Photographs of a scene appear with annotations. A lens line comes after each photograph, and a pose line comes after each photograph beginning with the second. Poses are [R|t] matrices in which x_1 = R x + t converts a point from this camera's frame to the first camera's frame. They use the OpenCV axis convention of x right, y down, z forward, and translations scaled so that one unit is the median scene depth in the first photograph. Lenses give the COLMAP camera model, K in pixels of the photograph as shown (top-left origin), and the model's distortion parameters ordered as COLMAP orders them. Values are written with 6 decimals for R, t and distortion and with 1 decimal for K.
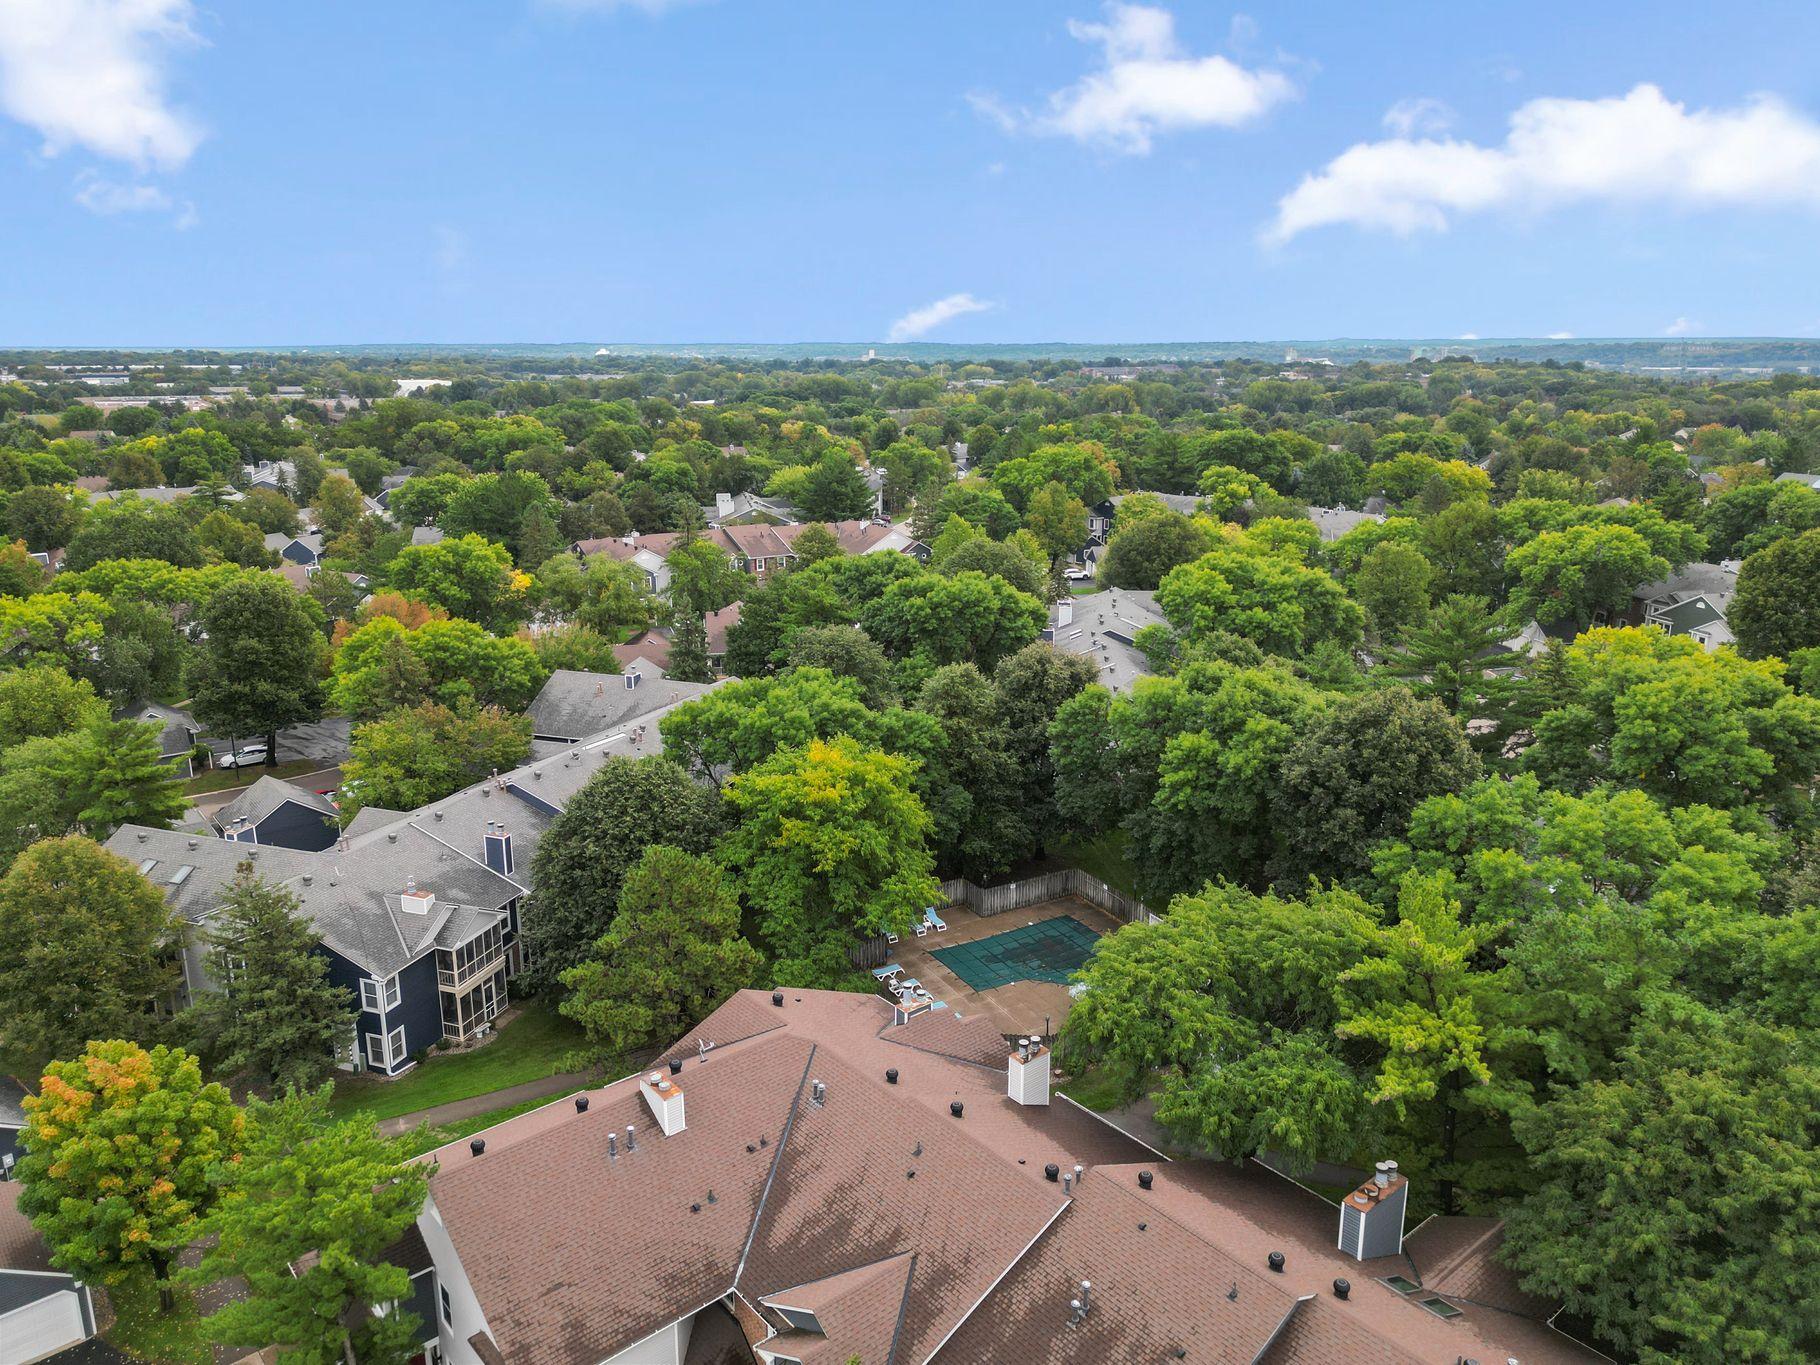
lens RADIAL K [[1252.4, 0, 905.9], [0, 1252.4, 678.7], [0, 0, 1]] dist [0.092898, -0.103462]
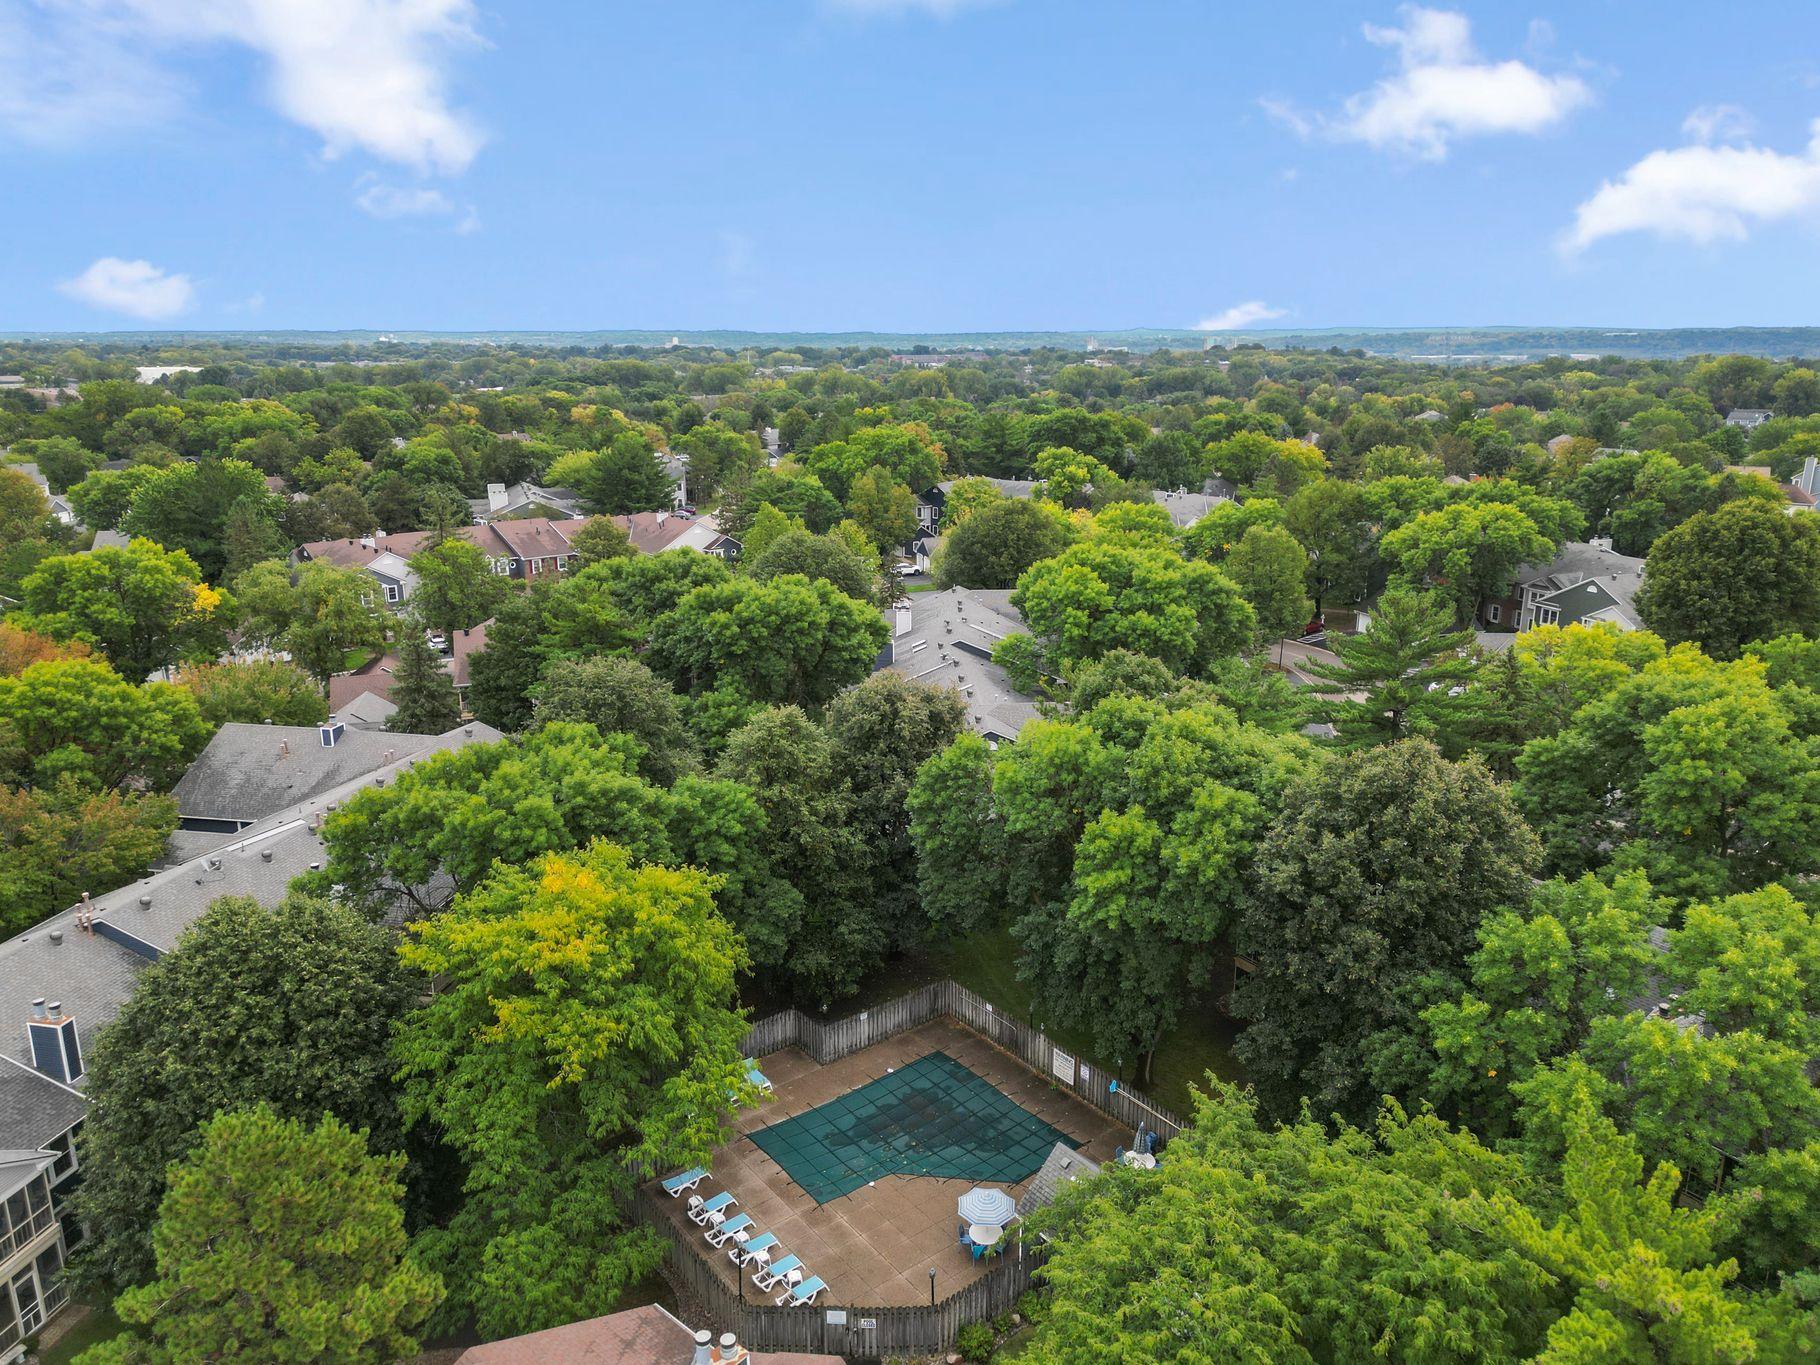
lens RADIAL K [[1262.0, 0, 909.9], [0, 1262.0, 676.7], [0, 0, 1]] dist [0.113154, -0.147716]
pose [[0.988833, -0.037797, 0.144155, 0.009937], [0.037109, 0.999283, 0.007455, -0.024404], [-0.144334, -0.002023, 0.989527, 0.199648]]
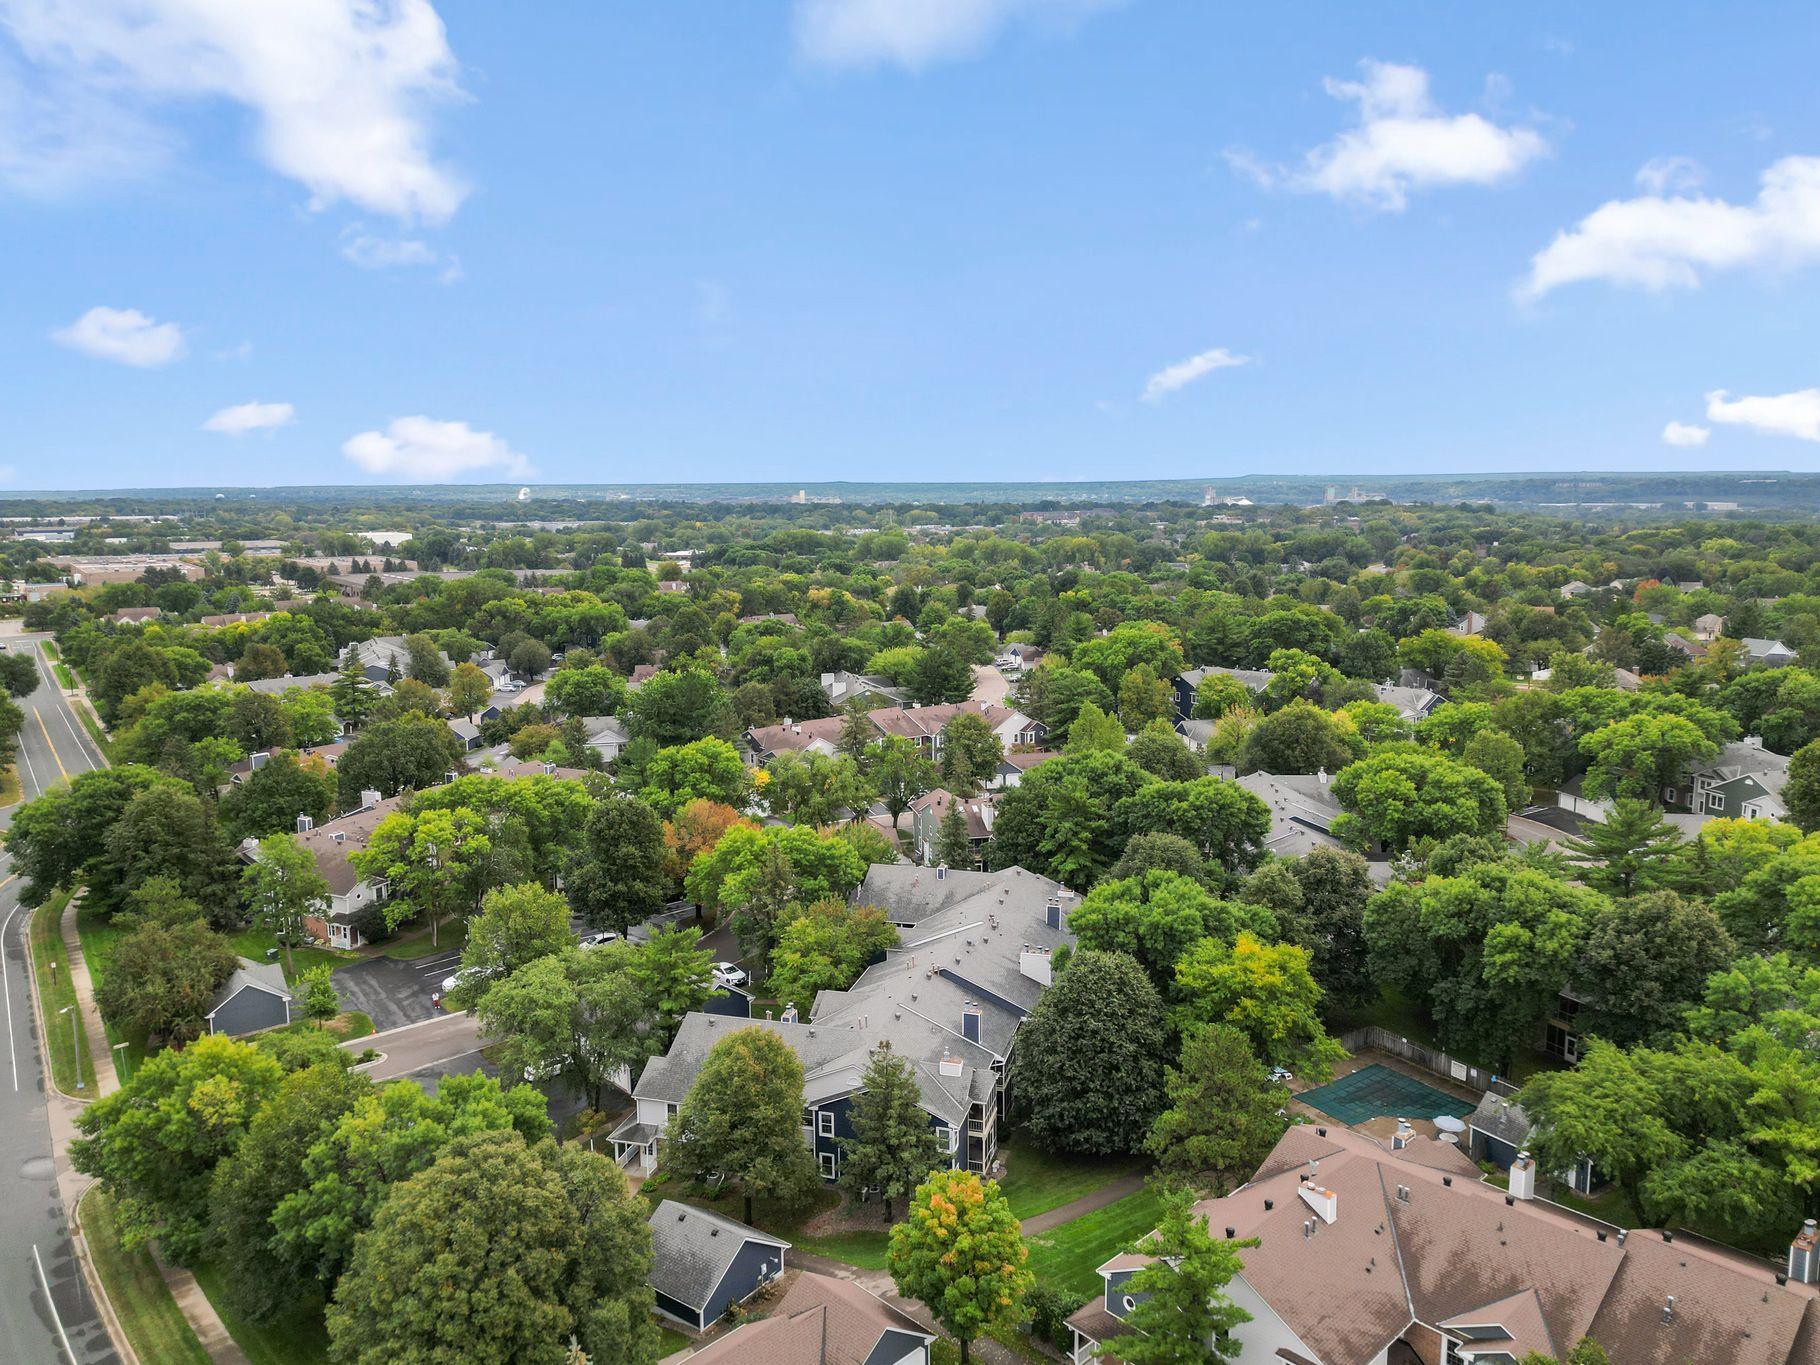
lens RADIAL K [[1252.4, 0, 905.9], [0, 1252.4, 678.7], [0, 0, 1]] dist [0.092898, -0.103462]
pose [[0.998367, -0.017961, 0.054227, -0.301573], [0.023566, 0.994240, -0.104558, -0.056610], [-0.052036, 0.105665, 0.993039, -0.223136]]
